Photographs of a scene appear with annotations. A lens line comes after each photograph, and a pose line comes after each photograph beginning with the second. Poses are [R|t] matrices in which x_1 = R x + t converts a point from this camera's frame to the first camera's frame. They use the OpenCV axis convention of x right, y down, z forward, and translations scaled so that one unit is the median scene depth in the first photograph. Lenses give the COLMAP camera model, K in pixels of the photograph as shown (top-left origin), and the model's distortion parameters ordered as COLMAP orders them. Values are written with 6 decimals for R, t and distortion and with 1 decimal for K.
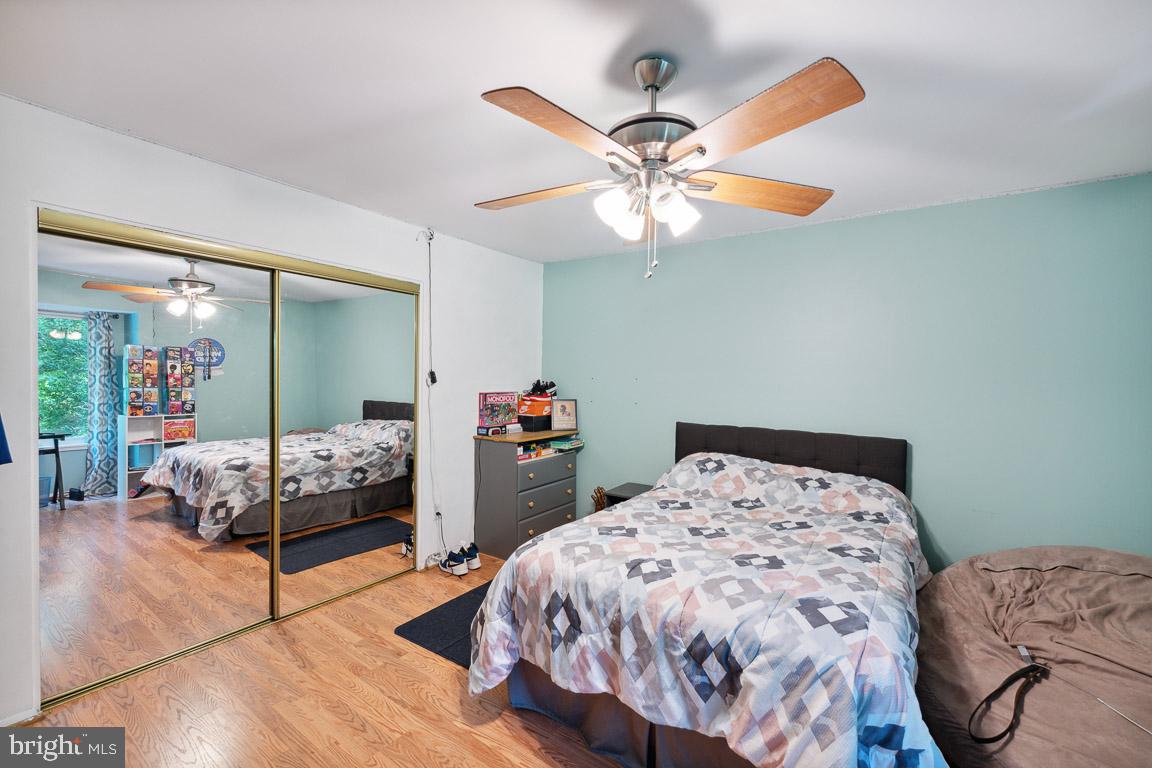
lens RADIAL K [[470.3, 0, 578.3], [0, 470.3, 383.5], [0, 0, 1]] dist [0.000753, -0.000056]
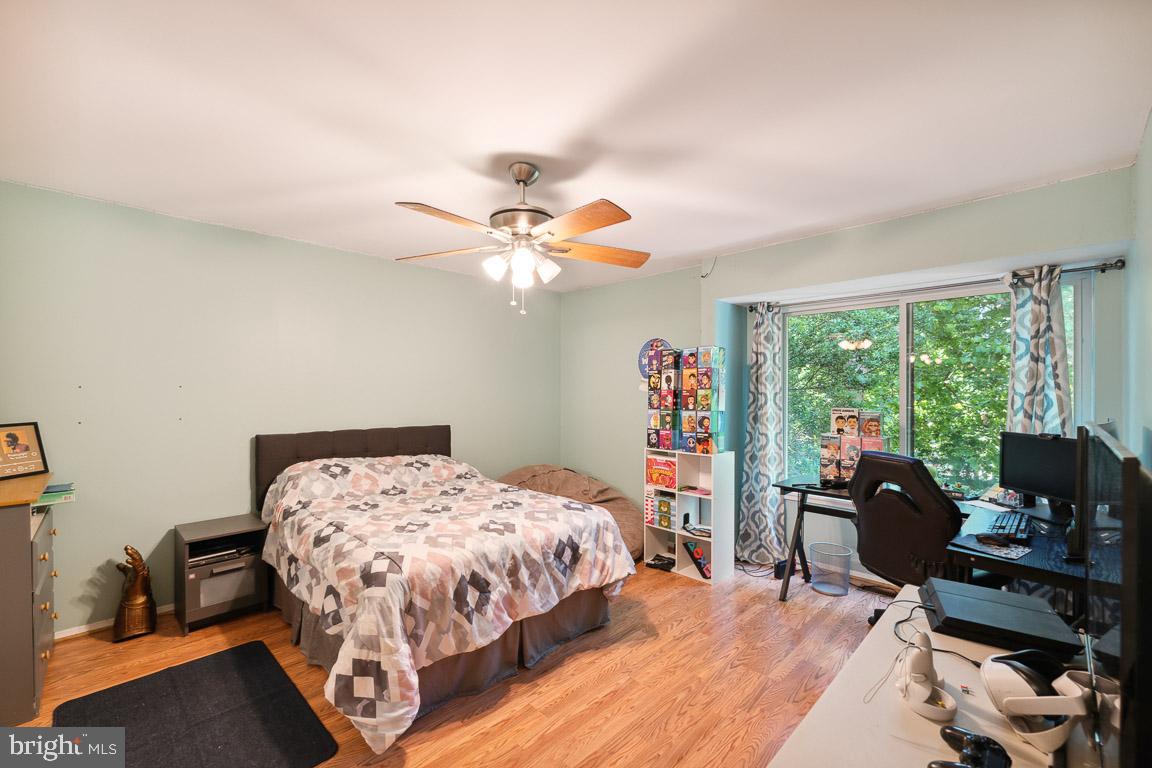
lens RADIAL K [[471.8, 0, 571.7], [0, 471.8, 389.4], [0, 0, 1]] dist [0.000444, 0.000029]
pose [[0.192592, -0.015941, 0.981149, -1.160400], [0.016416, 0.999780, 0.013021, -0.010333], [-0.981142, 0.013599, 0.192812, 0.554329]]
